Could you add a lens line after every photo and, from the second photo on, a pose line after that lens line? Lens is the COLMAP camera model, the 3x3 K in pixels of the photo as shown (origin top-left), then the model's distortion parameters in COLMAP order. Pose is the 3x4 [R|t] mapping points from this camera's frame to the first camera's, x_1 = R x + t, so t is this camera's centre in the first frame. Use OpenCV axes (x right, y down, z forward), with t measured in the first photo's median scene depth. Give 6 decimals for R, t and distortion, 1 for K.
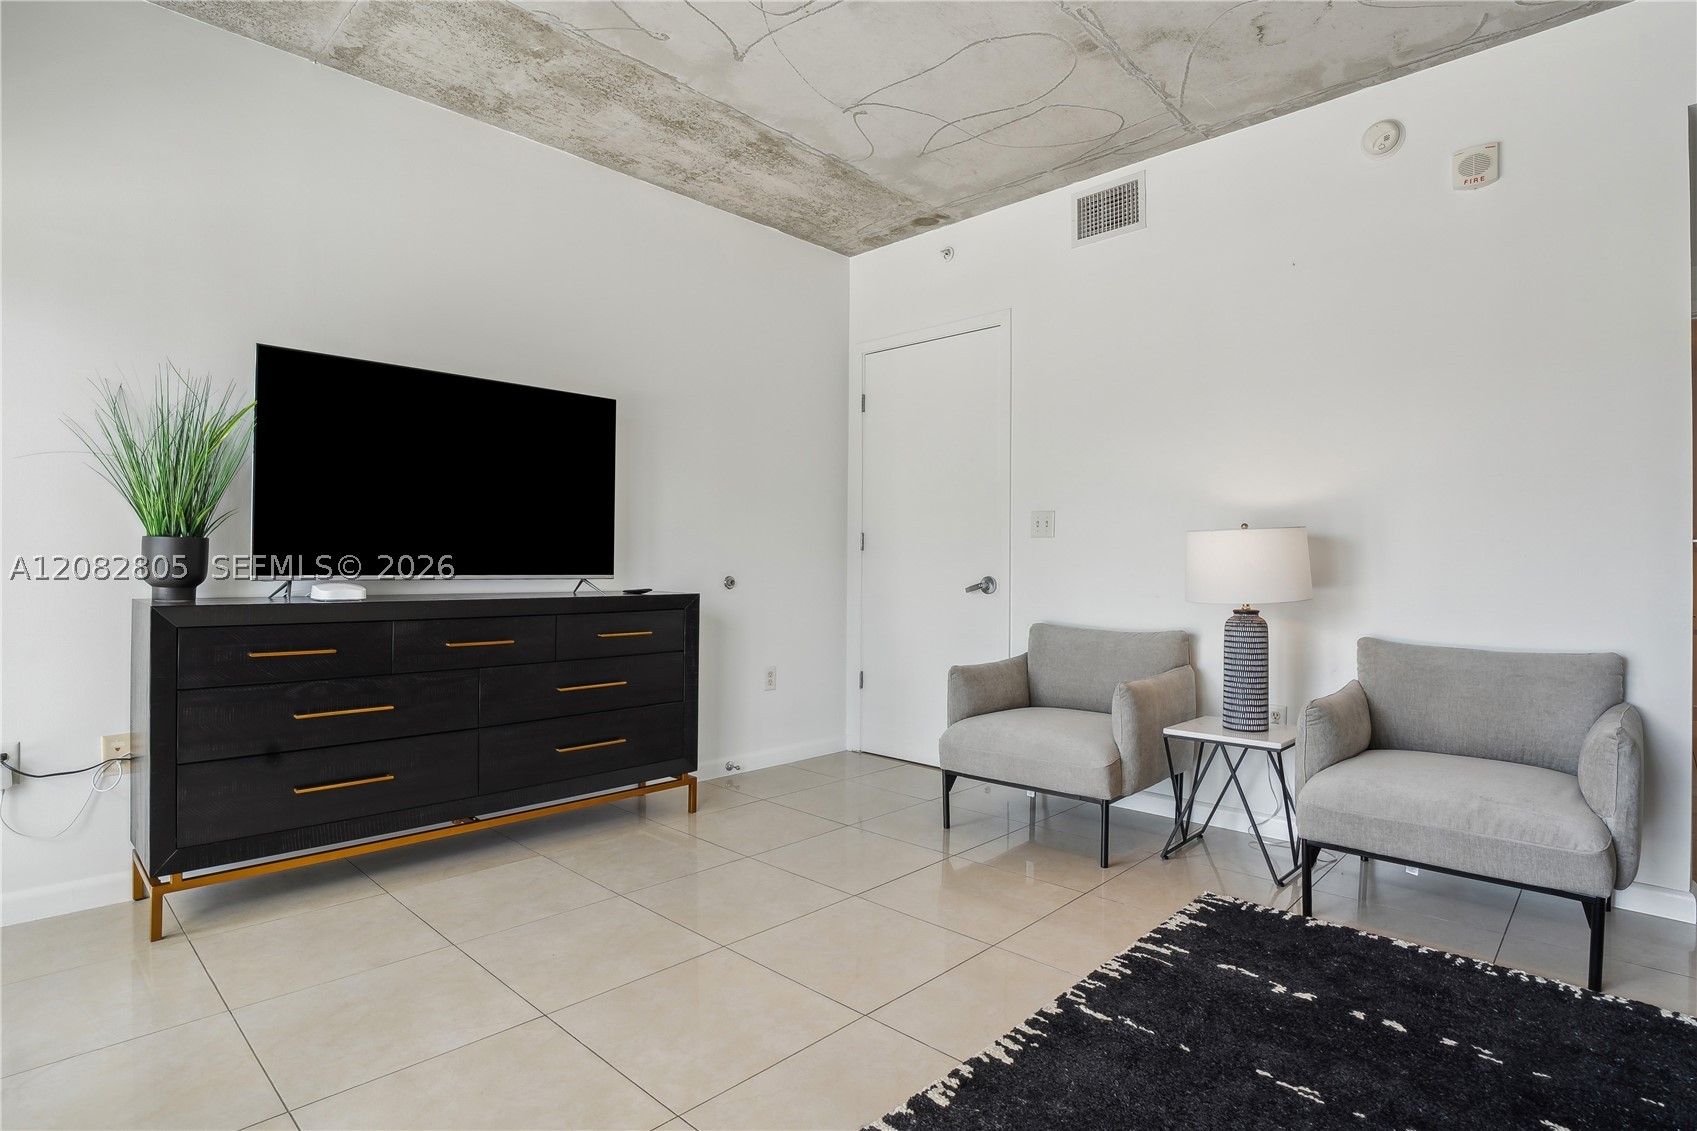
lens RADIAL K [[860.2, 0, 905.9], [0, 860.2, 554.2], [0, 0, 1]] dist [-0.019080, 0.009199]
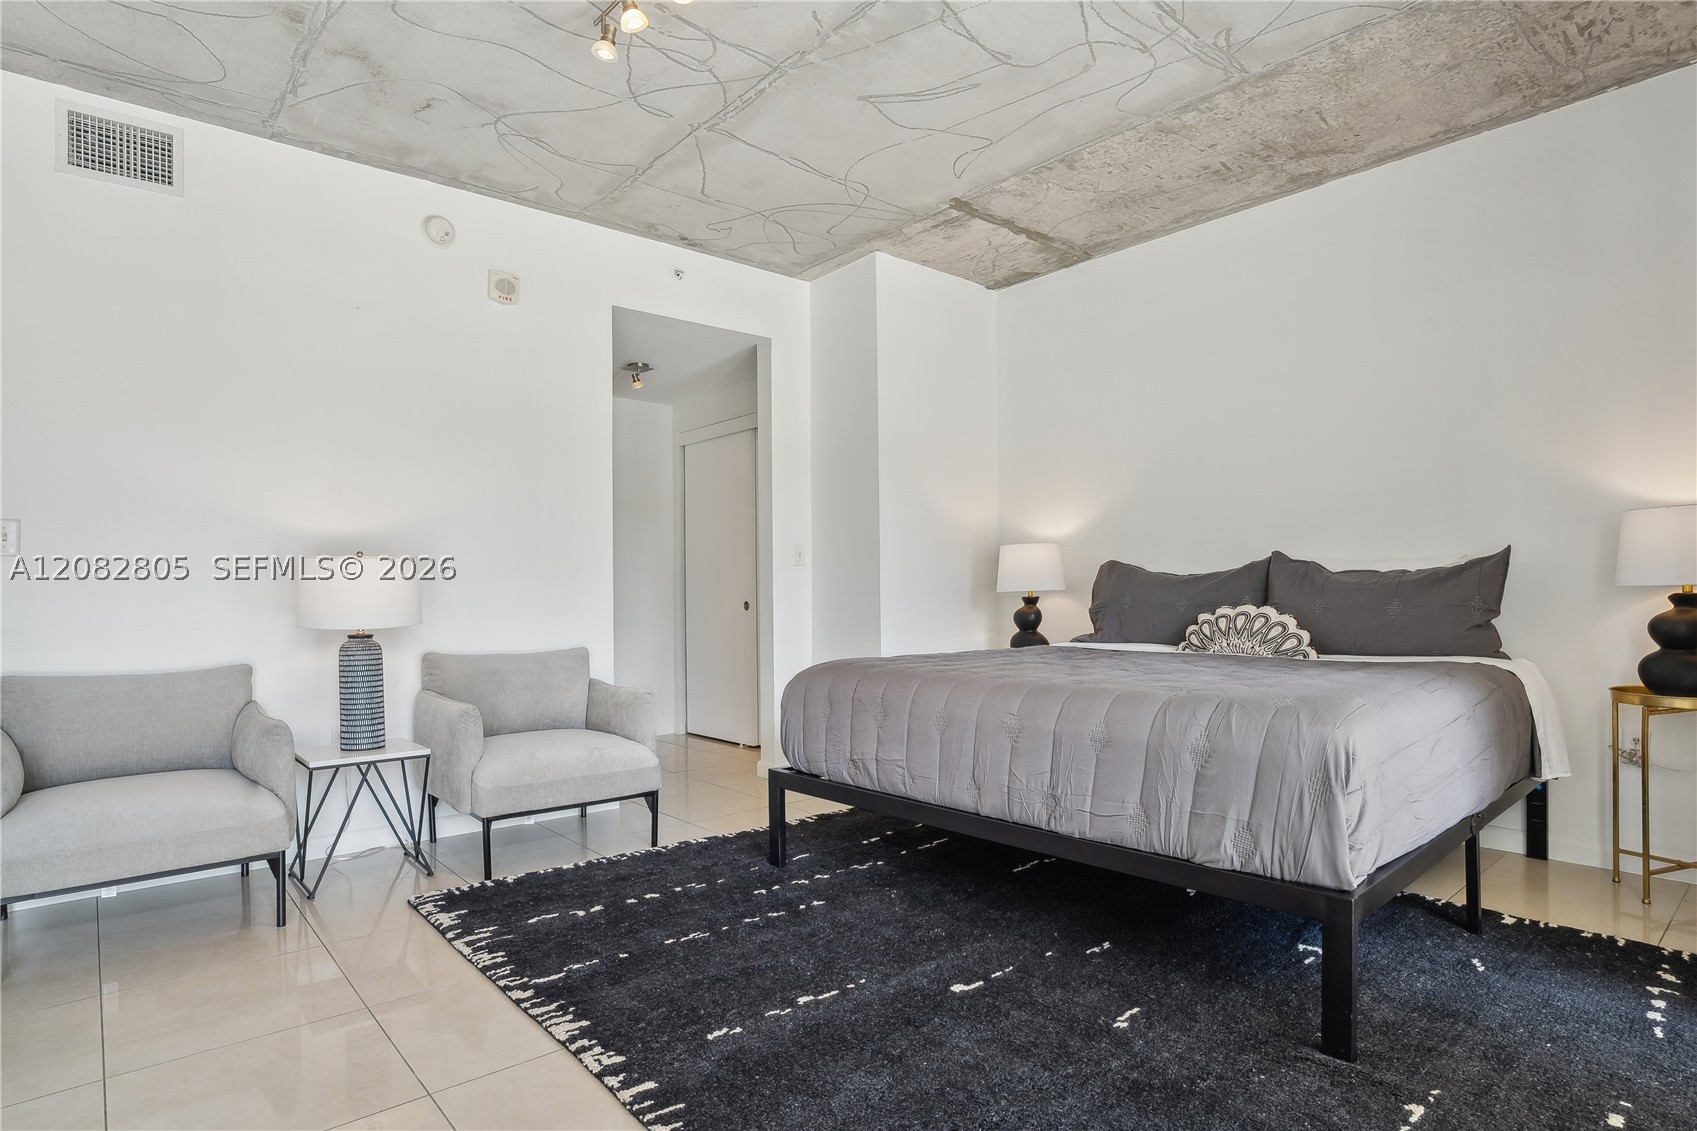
lens RADIAL K [[881.9, 0, 801.7], [0, 881.9, 589.1], [0, 0, 1]] dist [-0.029141, 0.009526]
pose [[0.181044, -0.004808, 0.983463, -0.727434], [-0.006877, 0.999957, 0.006155, -0.000228], [-0.983451, -0.007878, 0.181003, 0.373836]]
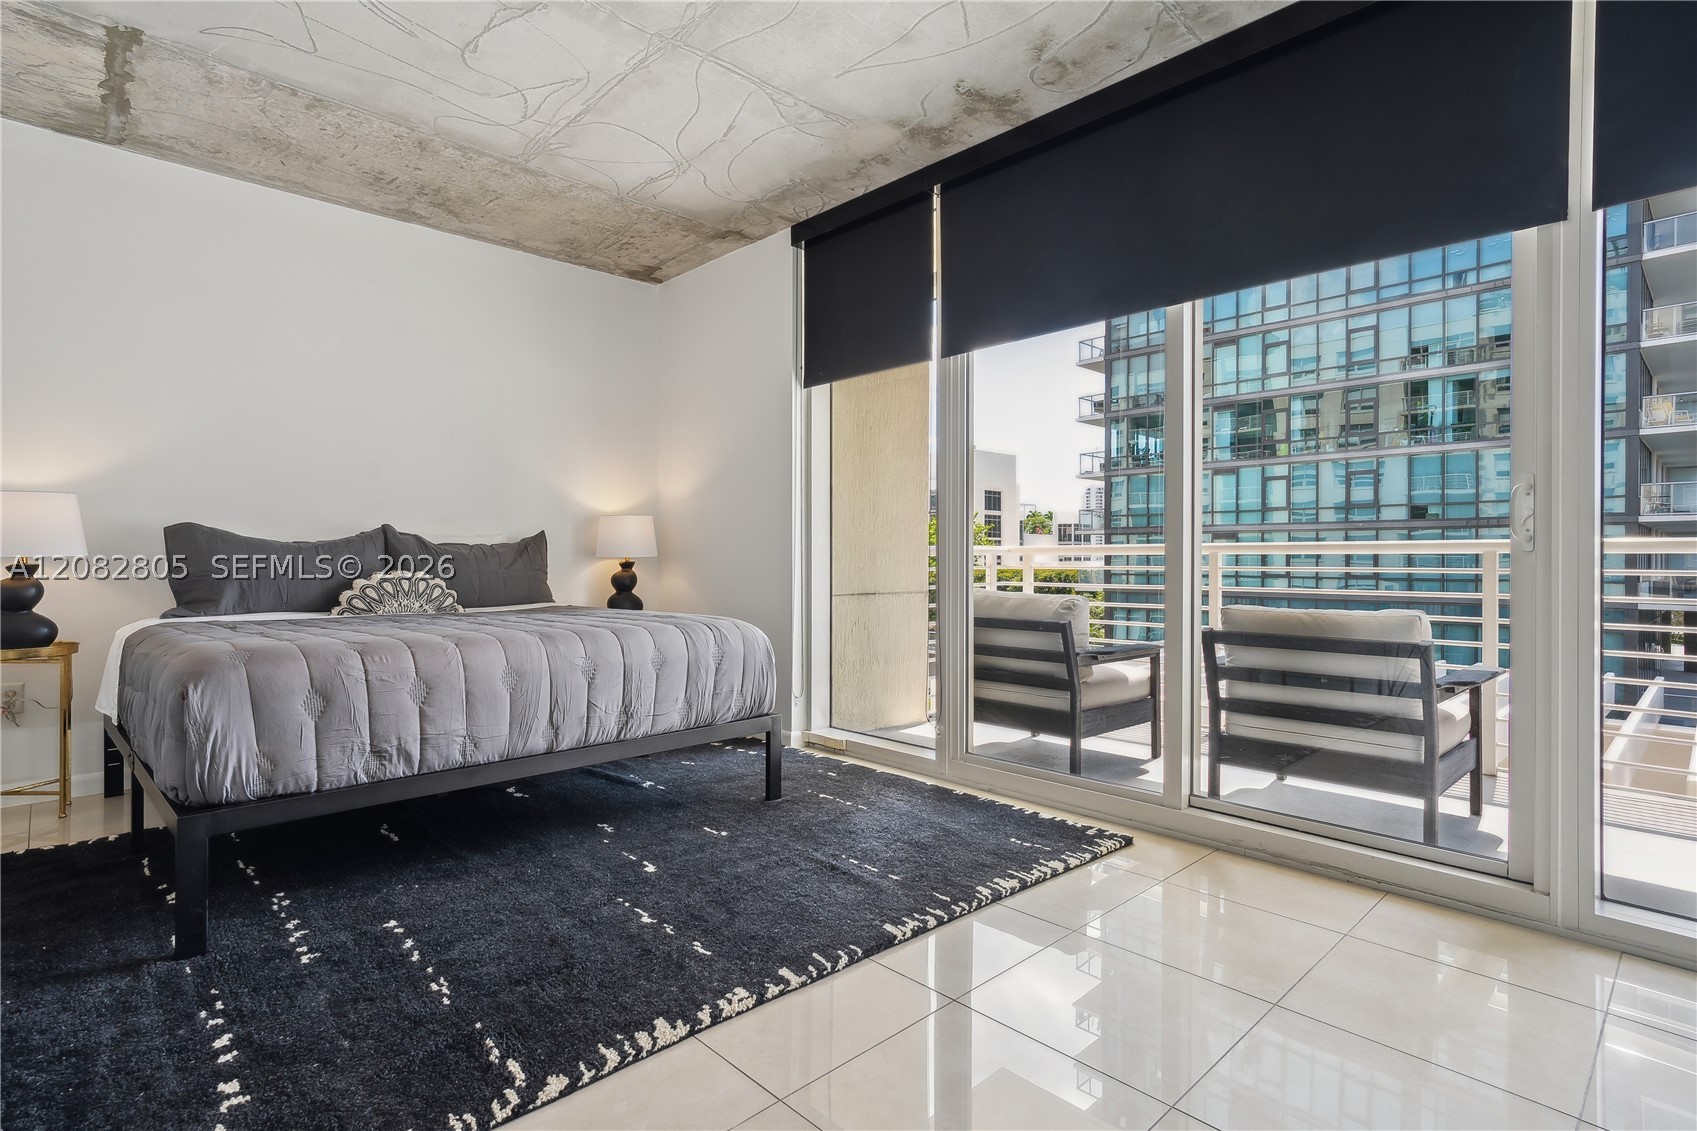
lens RADIAL K [[860.2, 0, 857.1], [0, 860.2, 559.1], [0, 0, 1]] dist [-0.019080, 0.009199]
pose [[-0.994699, -0.007229, 0.102575, -0.167927], [-0.008870, 0.999840, -0.015550, 0.027620], [-0.102446, -0.016378, -0.994604, 1.506470]]
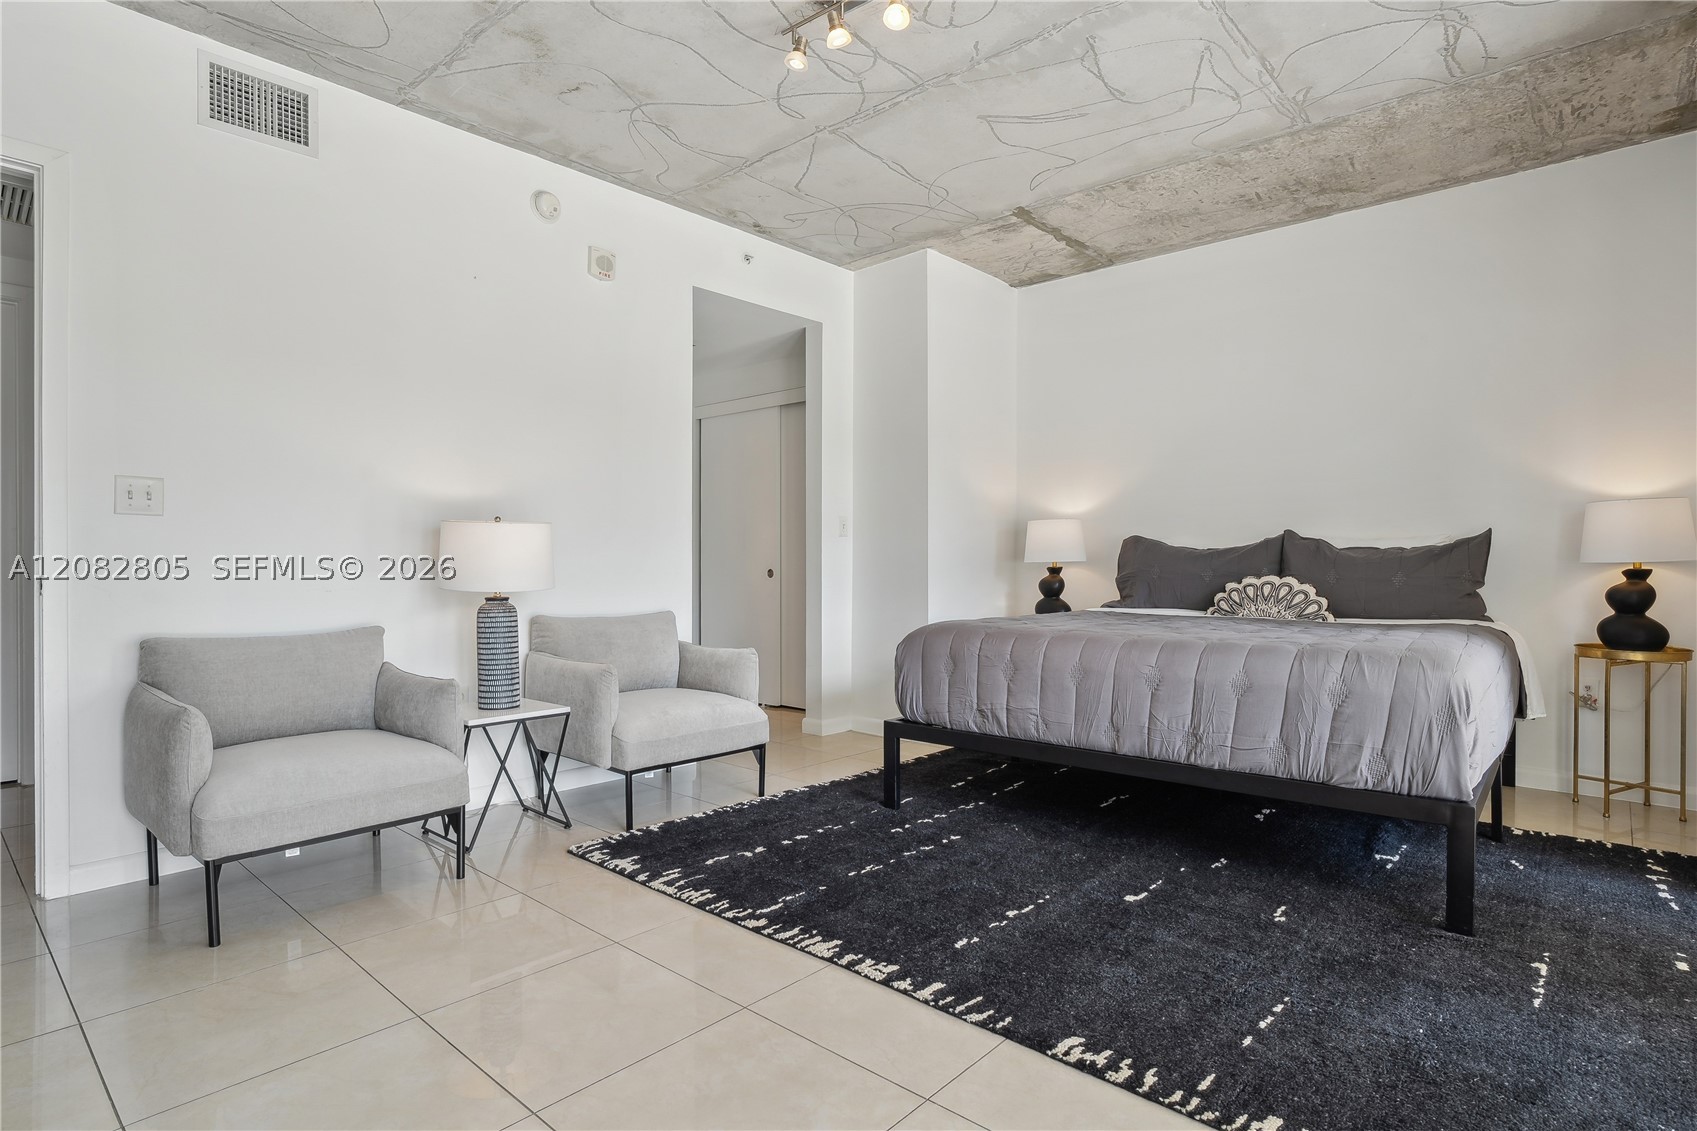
lens RADIAL K [[860.2, 0, 819.3], [0, 860.2, 564.1], [0, 0, 1]] dist [-0.019080, 0.009199]
pose [[0.045870, -0.009432, 0.998903, -0.865579], [-0.017988, 0.999785, 0.010267, 0.007168], [-0.998785, -0.018439, 0.045691, 0.725376]]
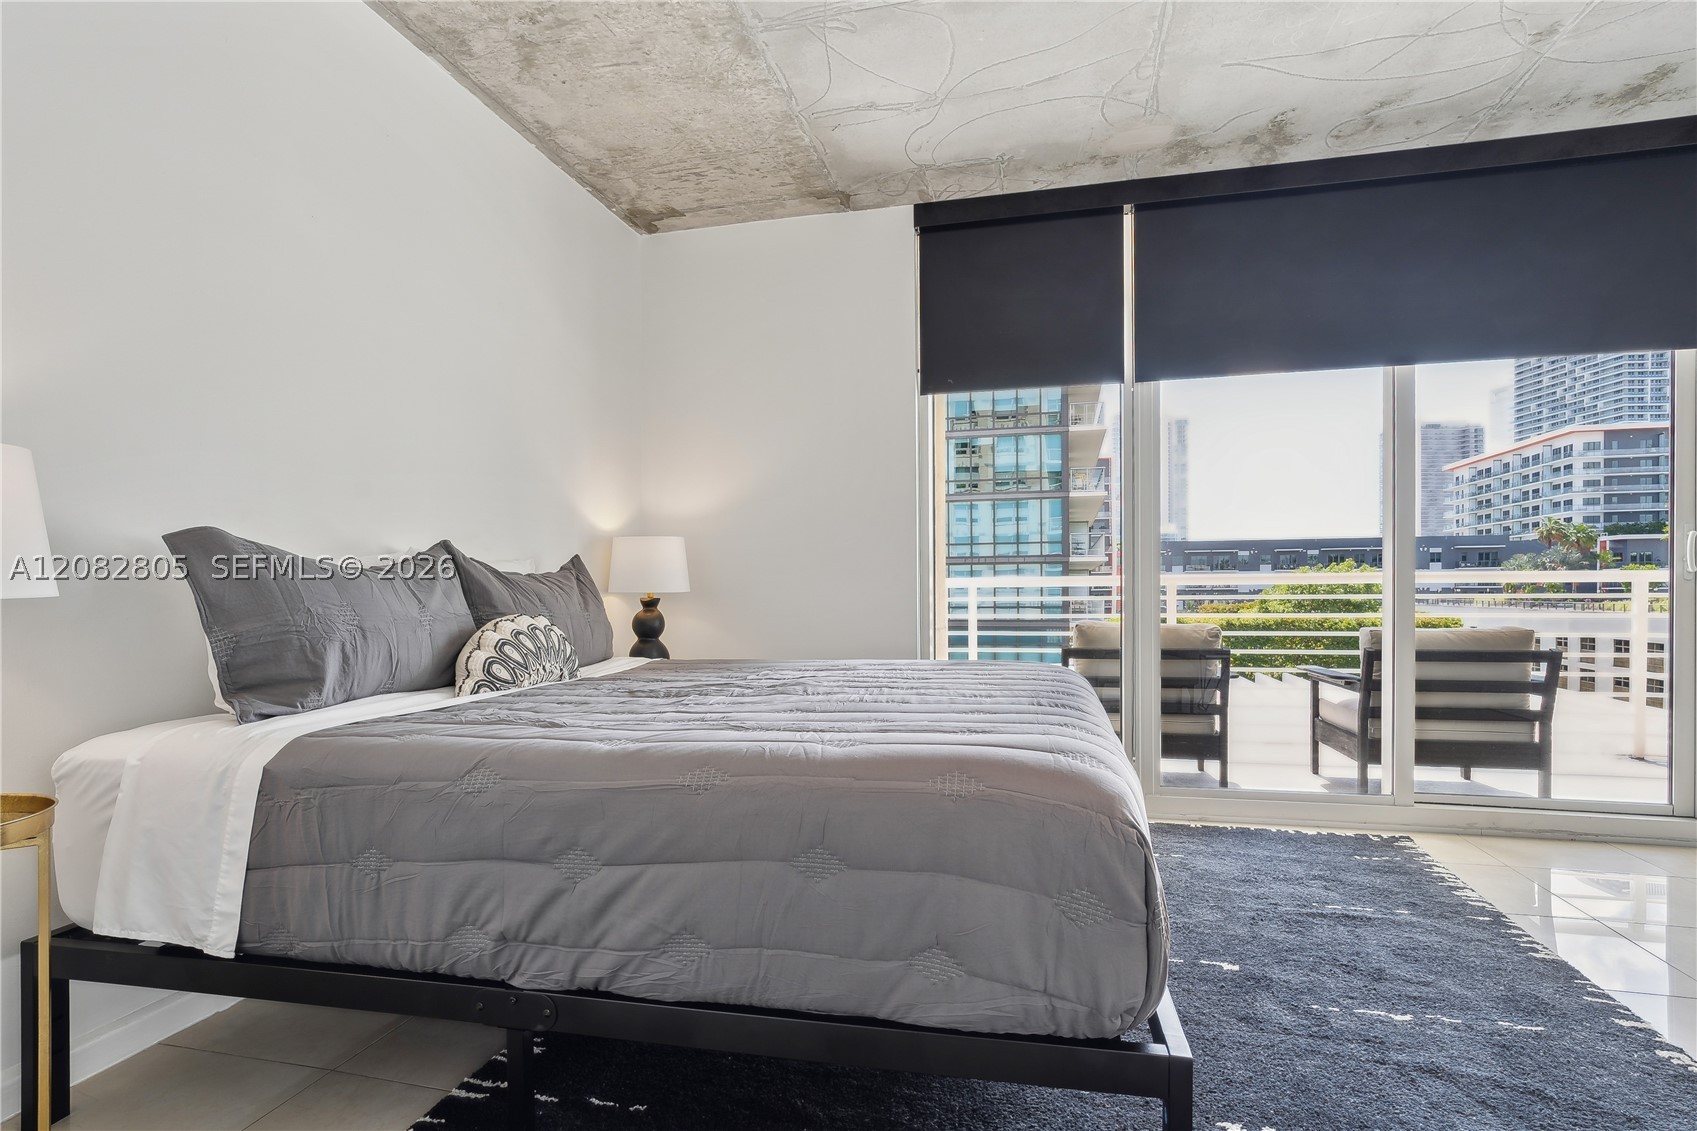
lens RADIAL K [[860.2, 0, 846.3], [0, 860.2, 610.3], [0, 0, 1]] dist [-0.019080, 0.009199]
pose [[-0.890342, 0.010501, -0.455171, 1.042648], [0.008768, 0.999944, 0.005920, 0.021008], [0.455208, 0.001280, -0.890384, 1.035491]]
